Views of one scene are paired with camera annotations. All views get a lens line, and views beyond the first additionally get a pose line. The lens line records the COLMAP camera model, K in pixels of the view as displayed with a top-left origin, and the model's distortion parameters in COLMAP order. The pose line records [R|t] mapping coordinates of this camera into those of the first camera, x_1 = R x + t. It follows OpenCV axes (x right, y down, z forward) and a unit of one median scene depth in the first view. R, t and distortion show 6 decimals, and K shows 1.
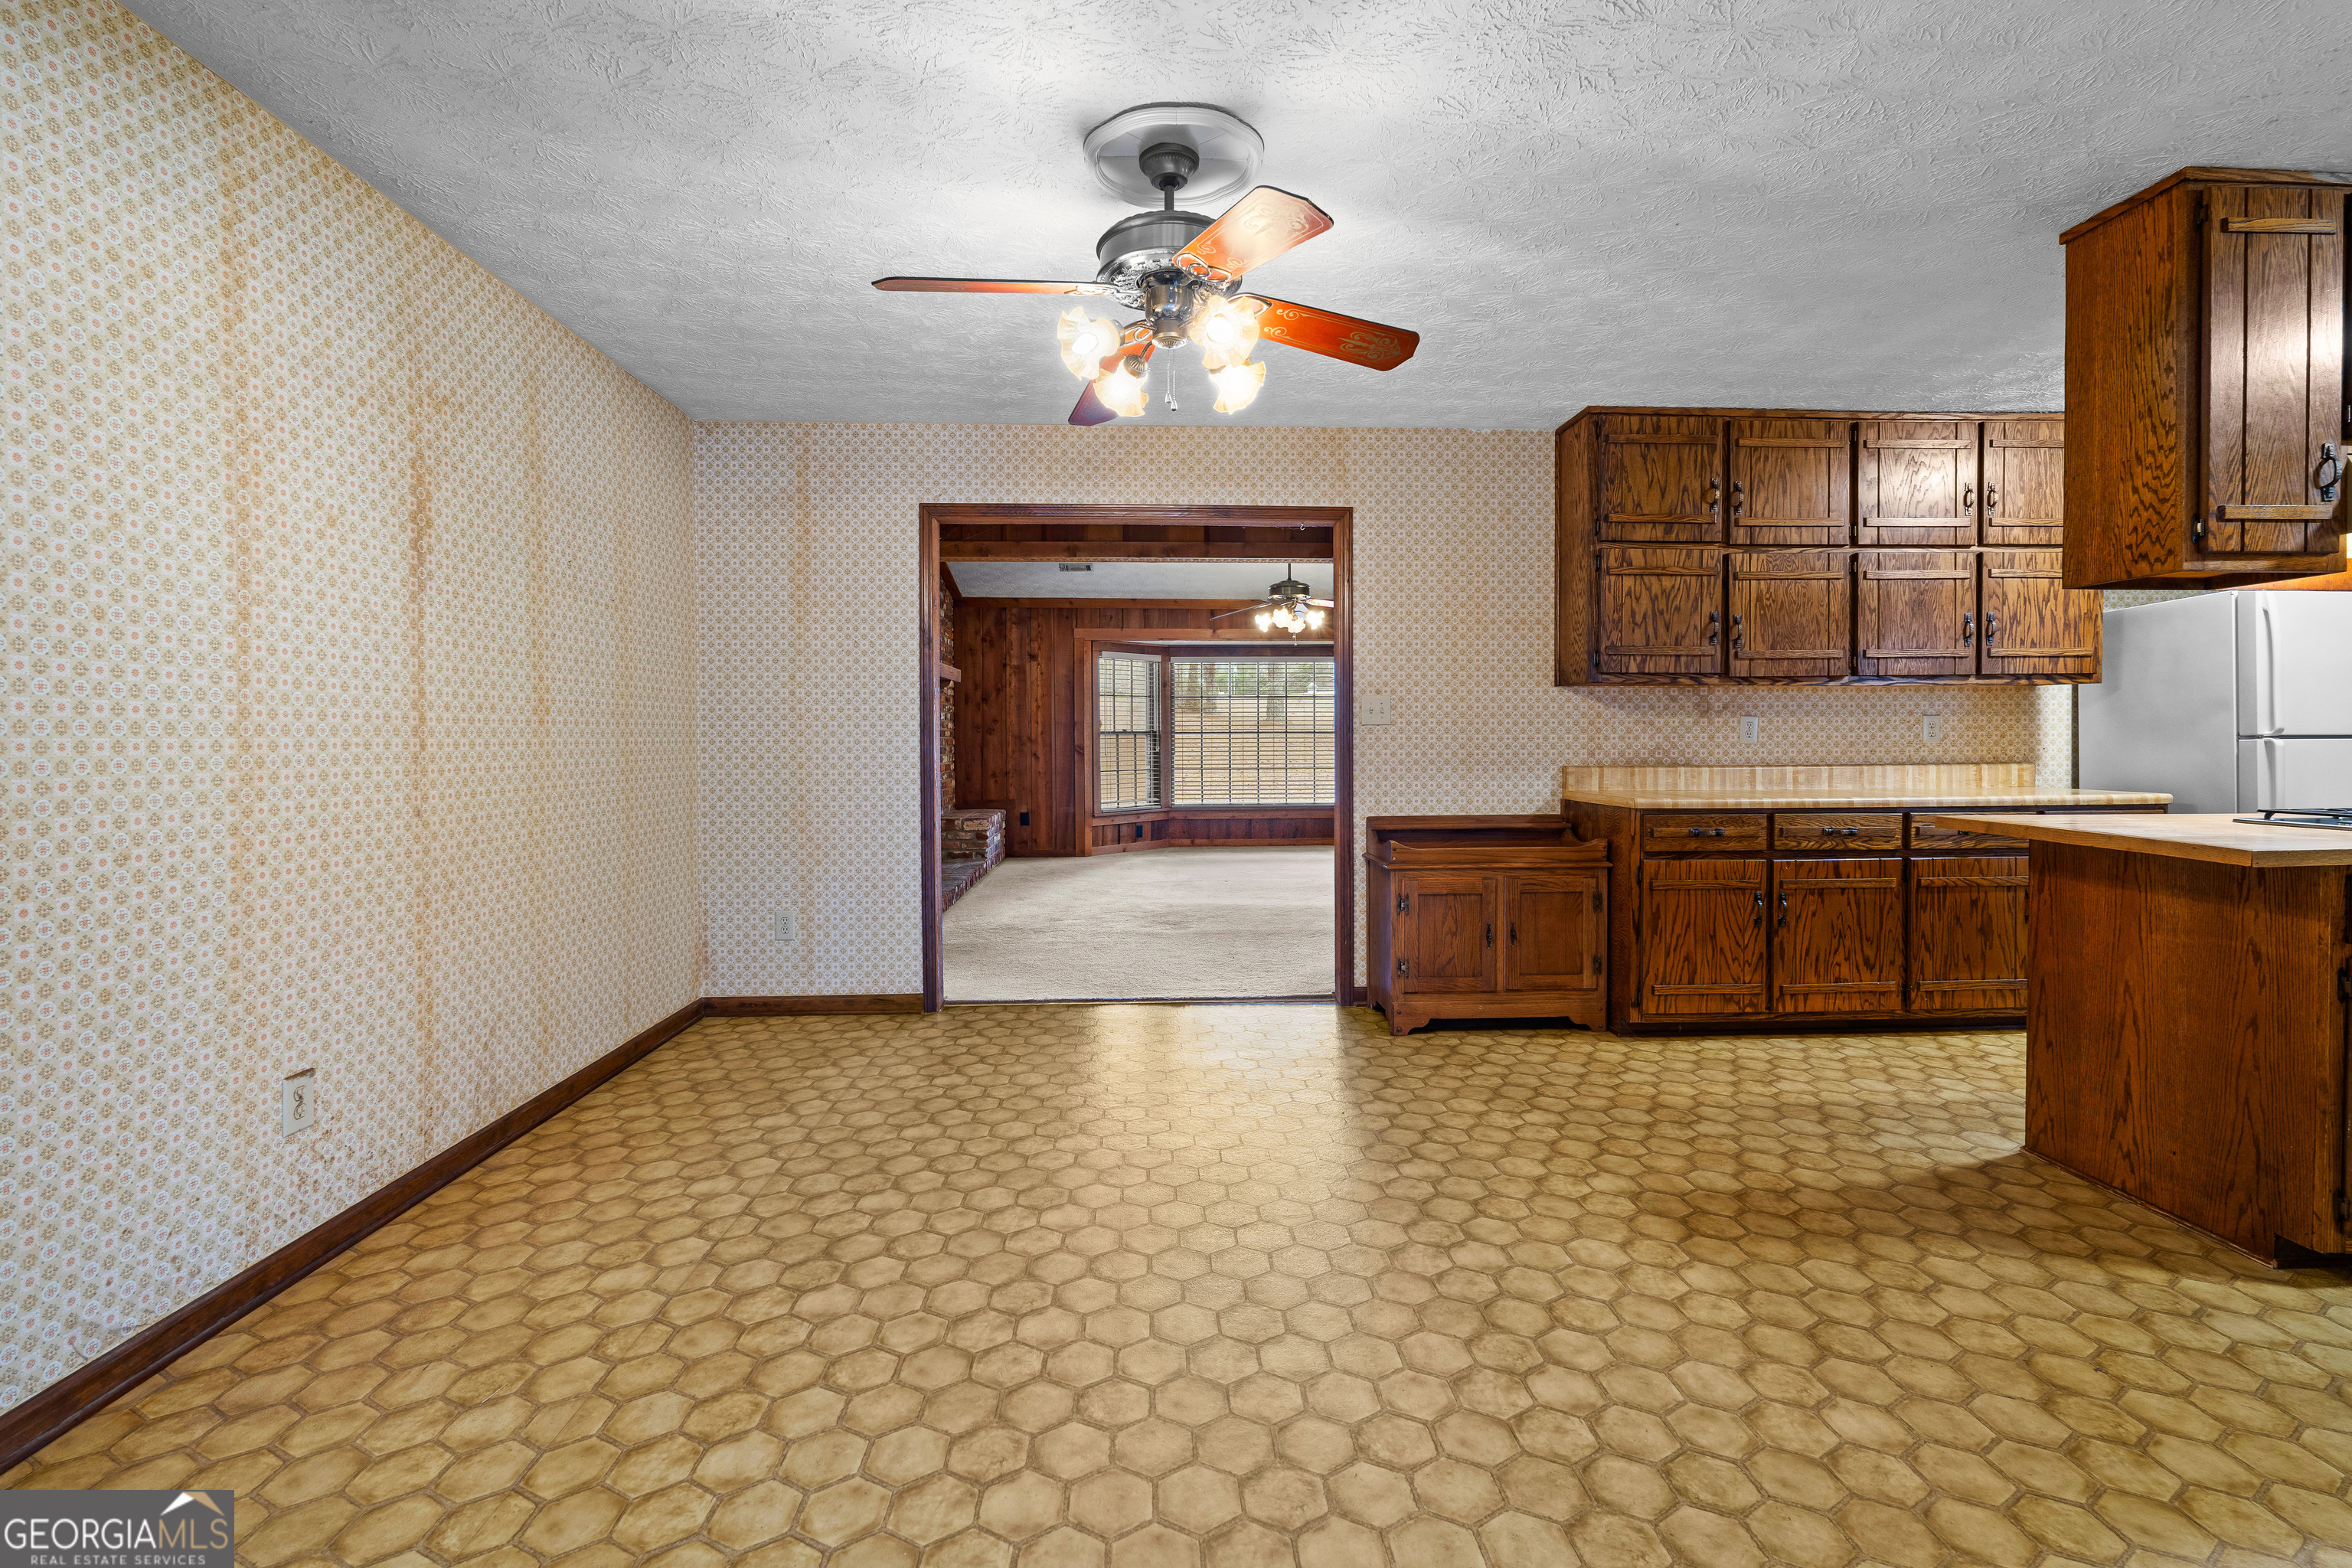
lens RADIAL K [[1047.2, 0, 1170.0], [0, 1047.2, 770.3], [0, 0, 1]] dist [-0.003557, 0.000673]
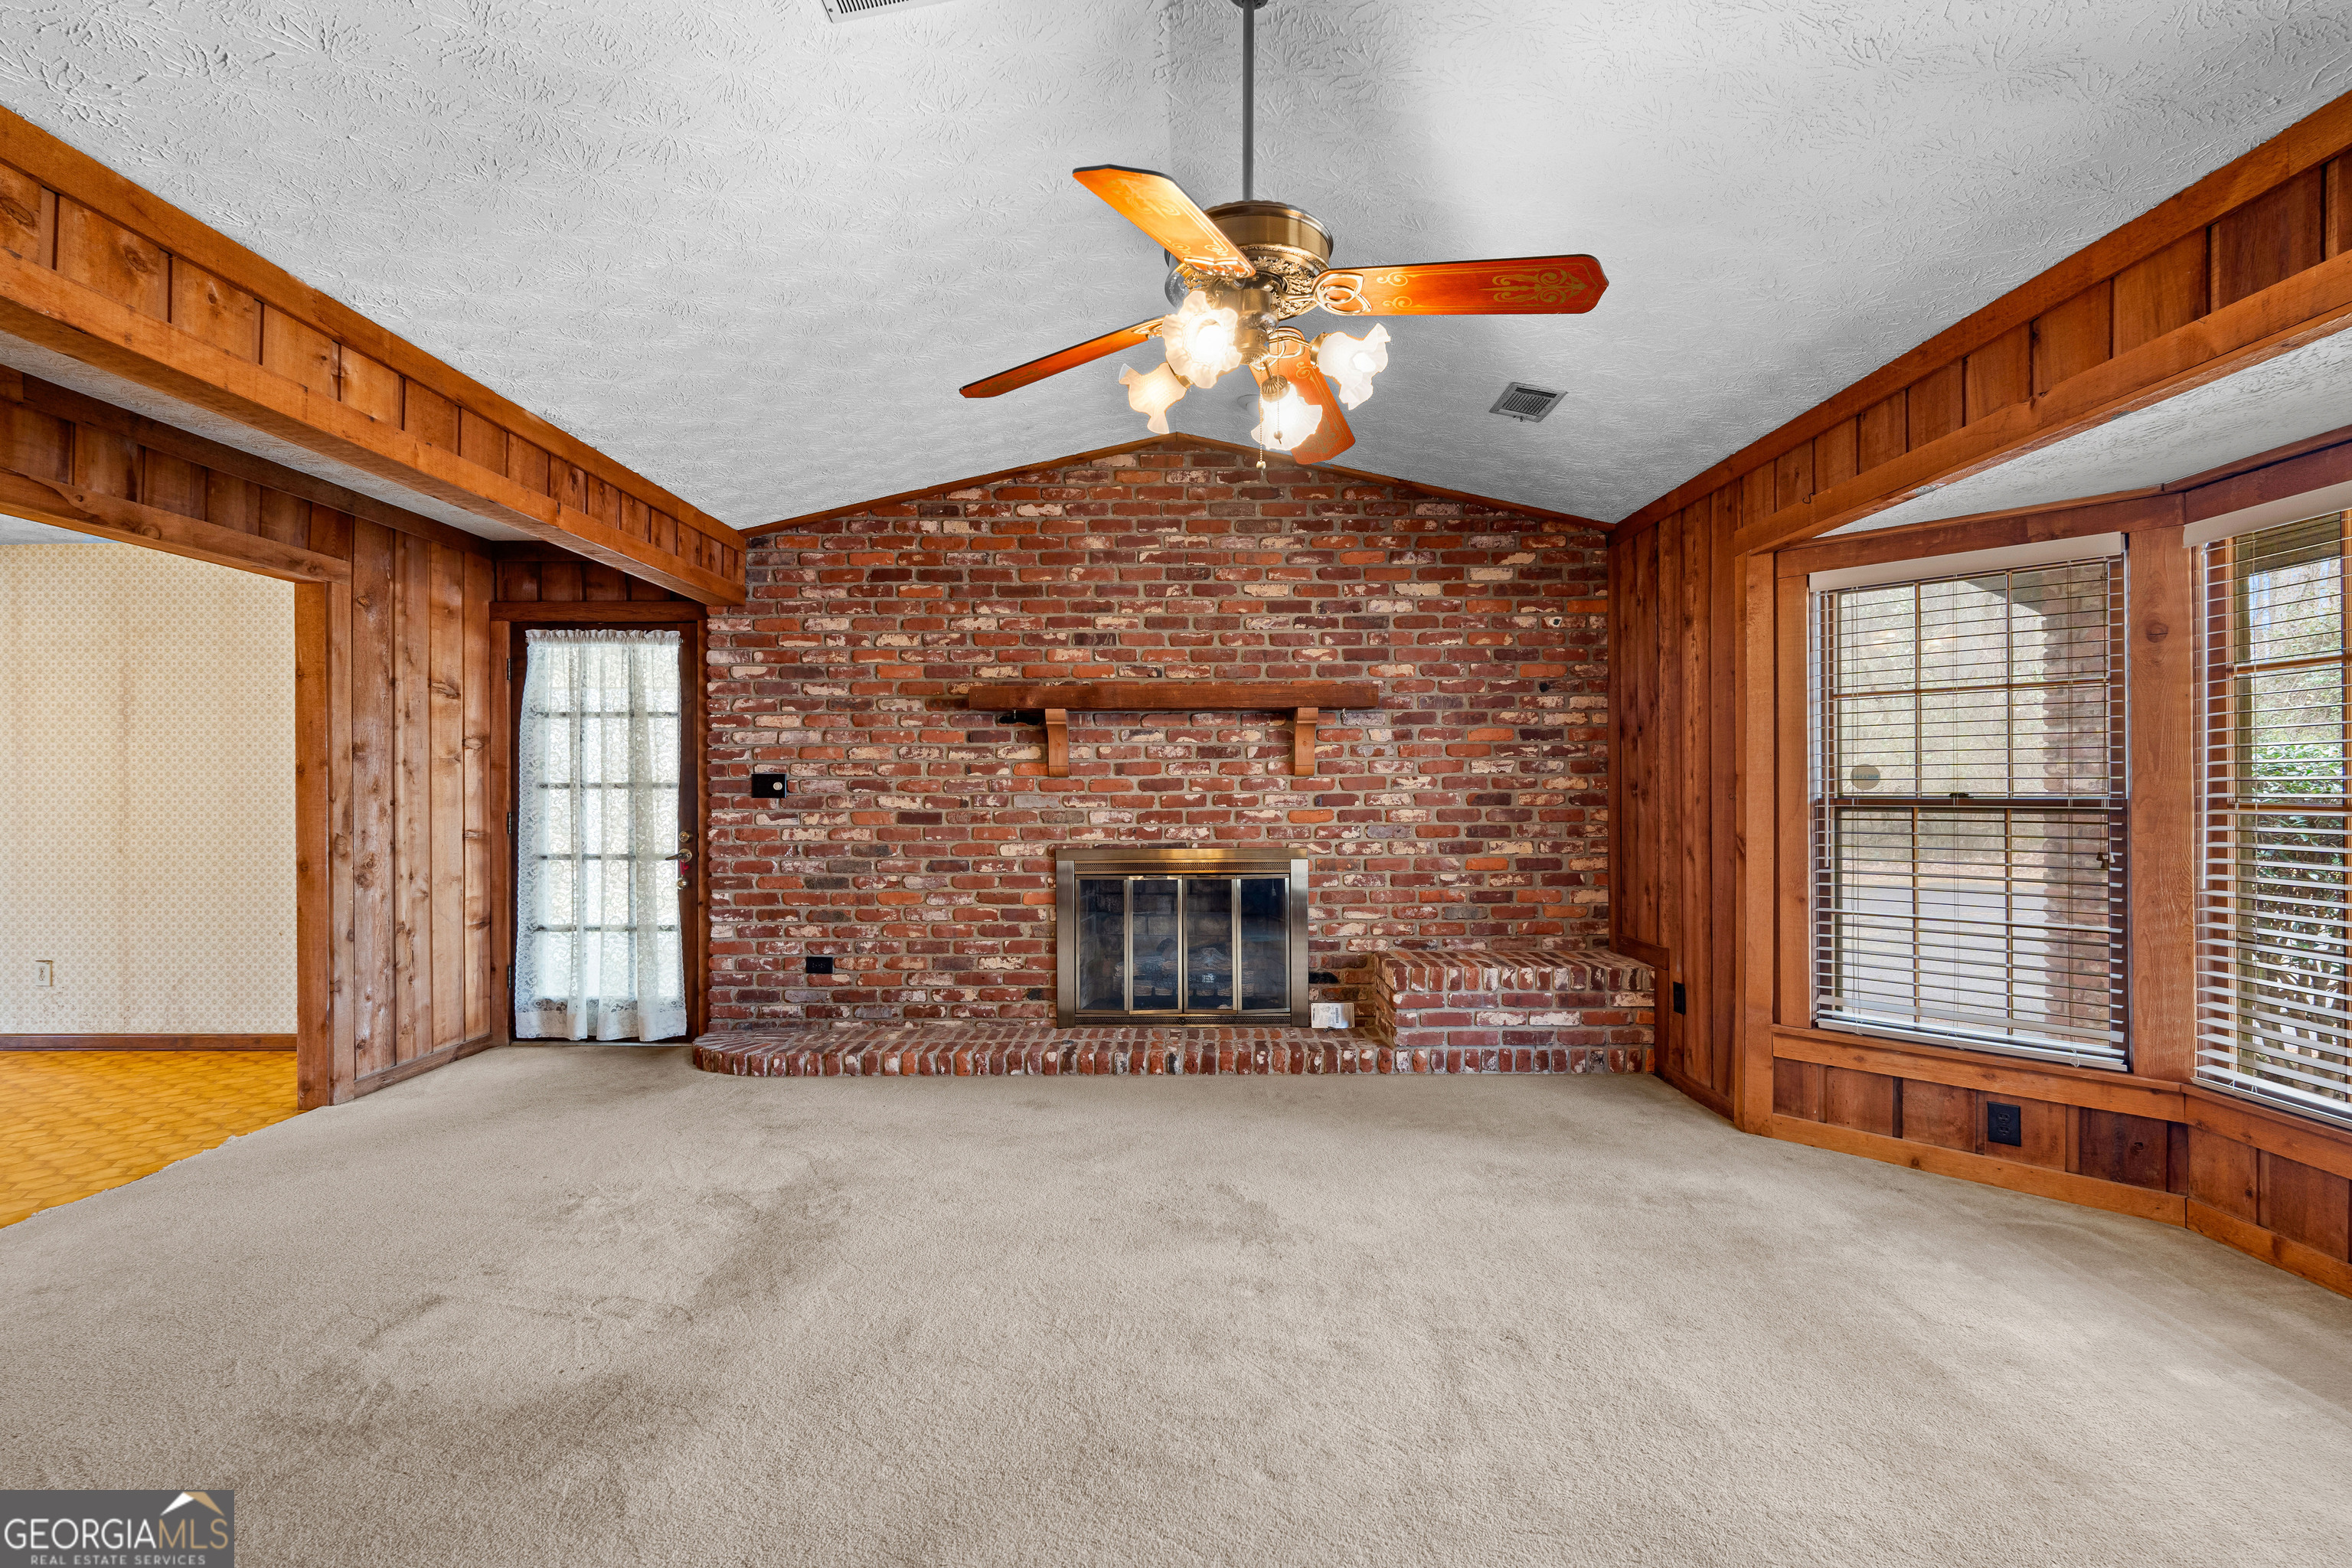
lens RADIAL K [[1047.6, 0, 1176.0], [0, 1047.6, 784.0], [0, 0, 1]] dist [-0.004259, 0.000440]
pose [[-0.040979, 0.006176, -0.999141, 1.031026], [-0.026458, 0.999624, 0.007264, -0.135170], [0.998810, 0.026733, -0.040800, 2.767403]]
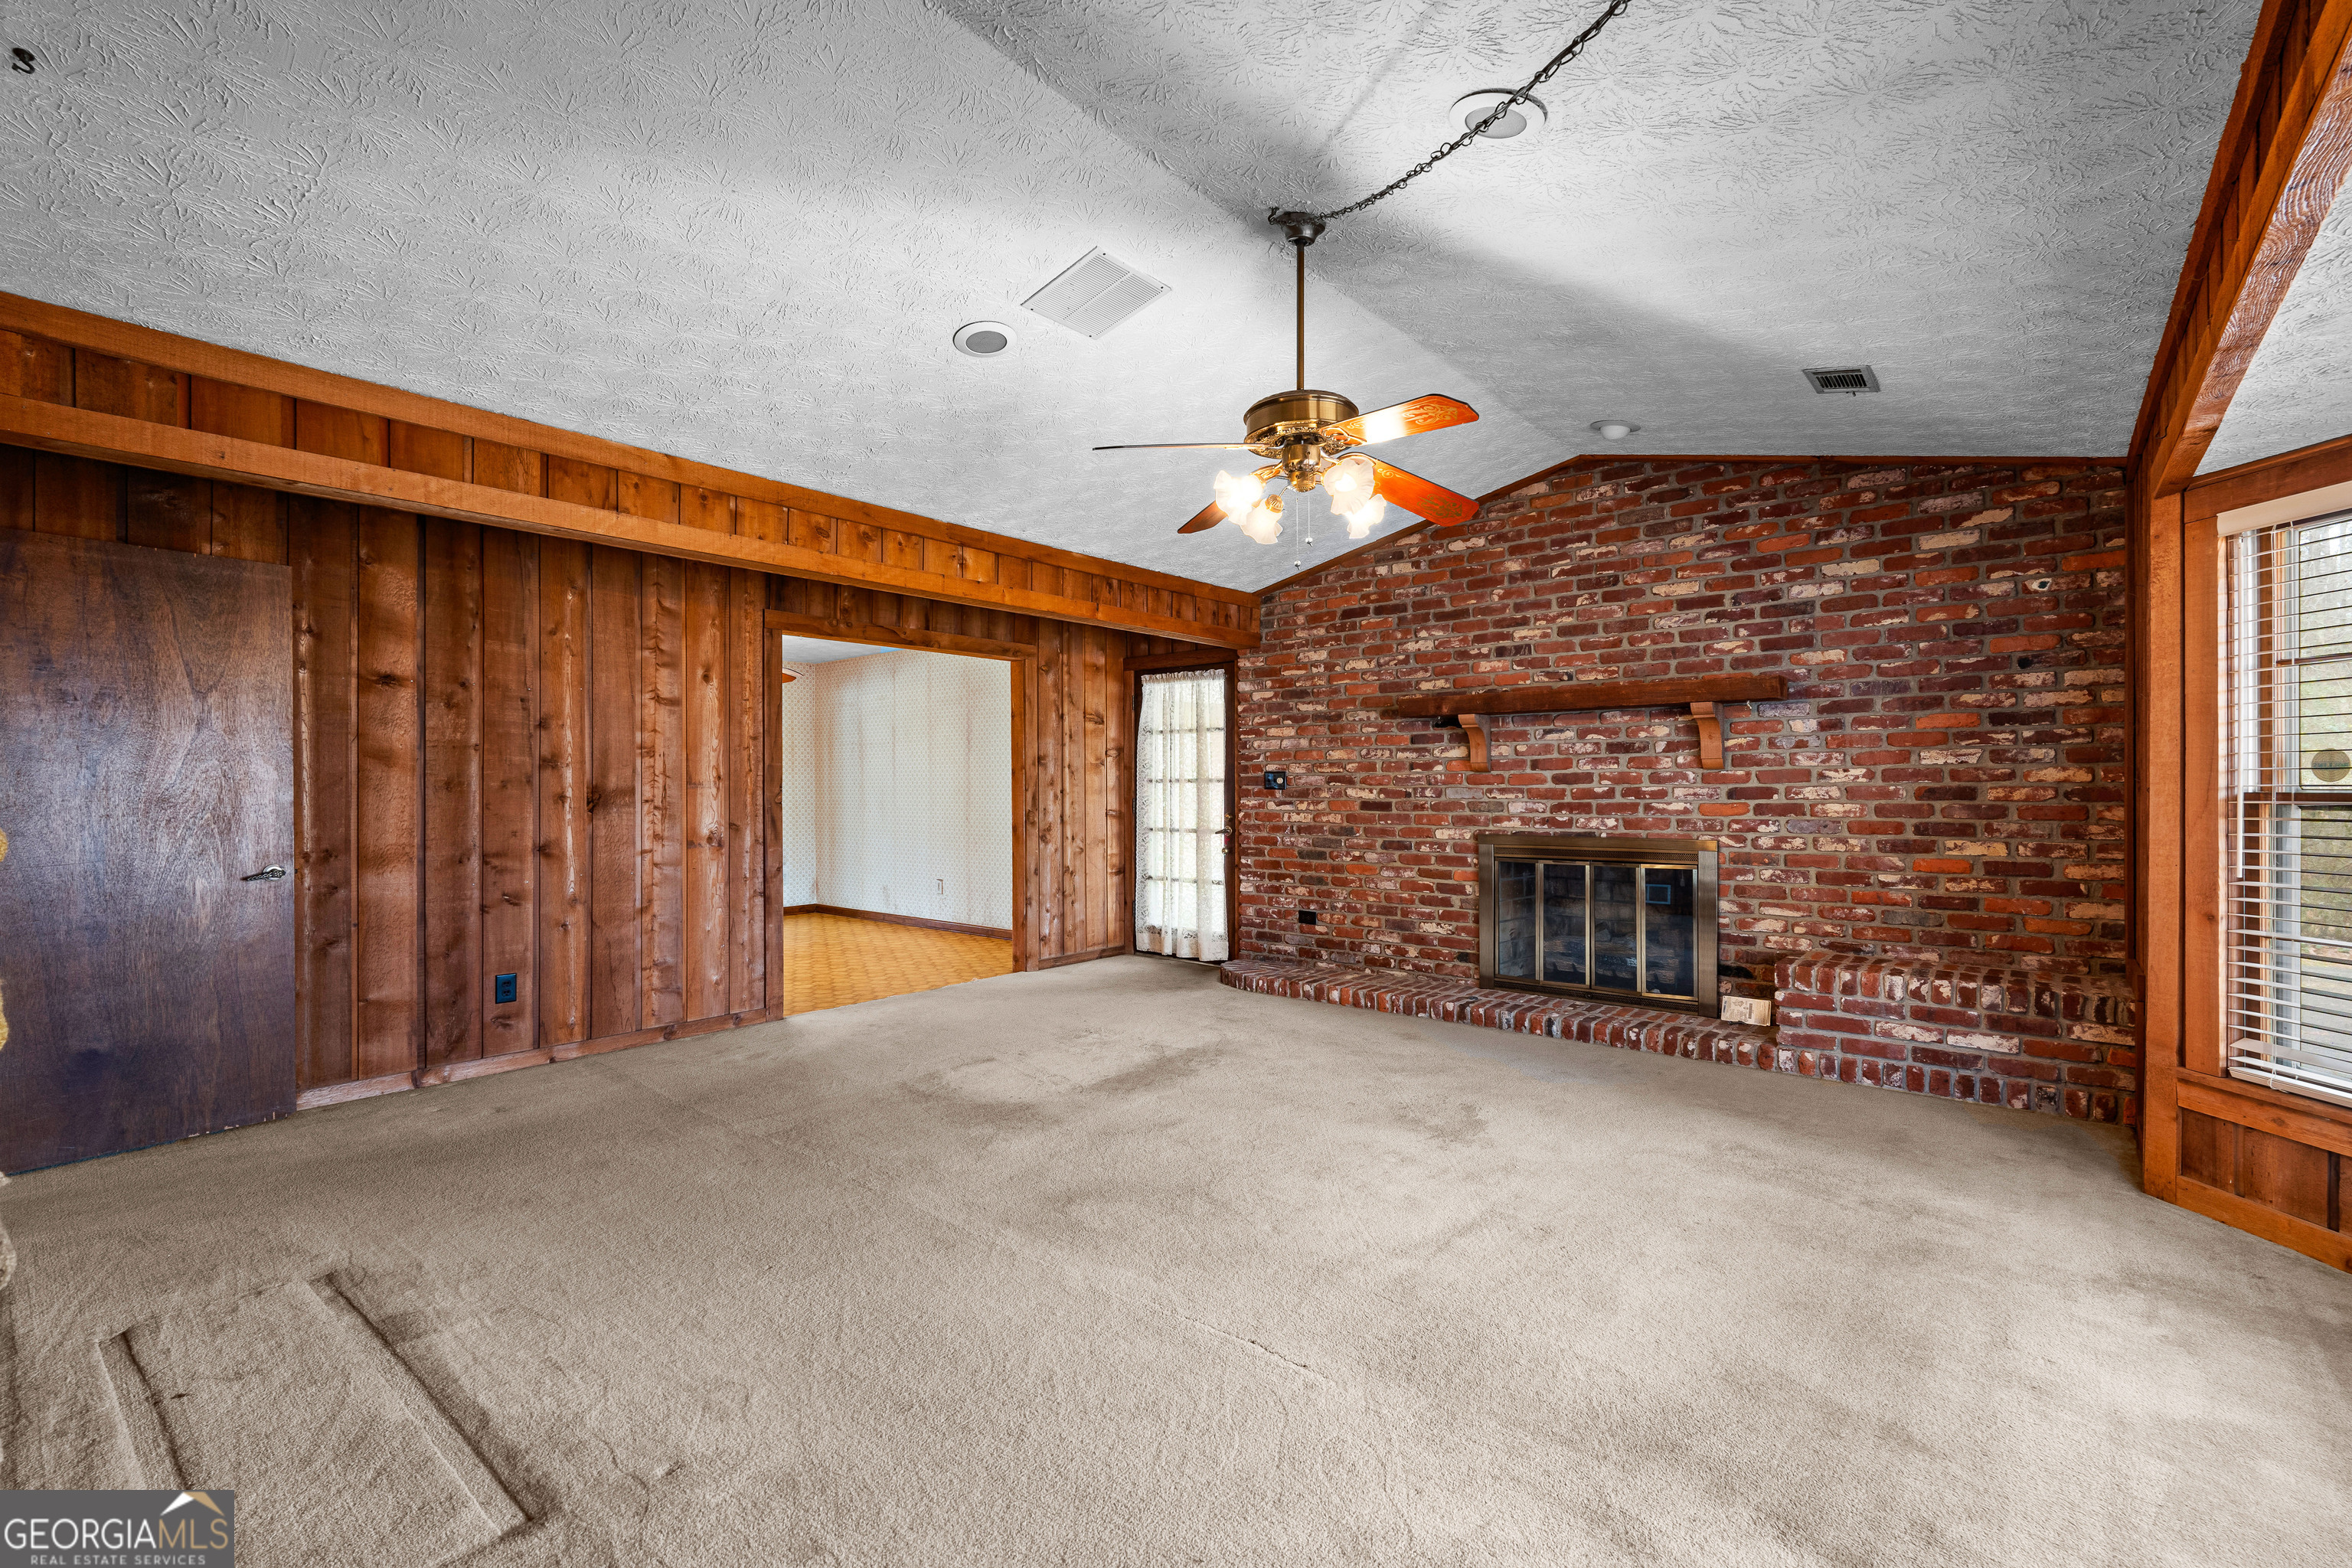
lens RADIAL K [[1038.3, 0, 1174.1], [0, 1038.3, 781.8], [0, 0, 1]] dist [-0.003899, 0.000916]
pose [[-0.675673, 0.010221, -0.737131, 1.250497], [-0.011593, 0.999633, 0.024488, -0.161478], [0.737110, 0.025091, -0.675307, 3.756788]]
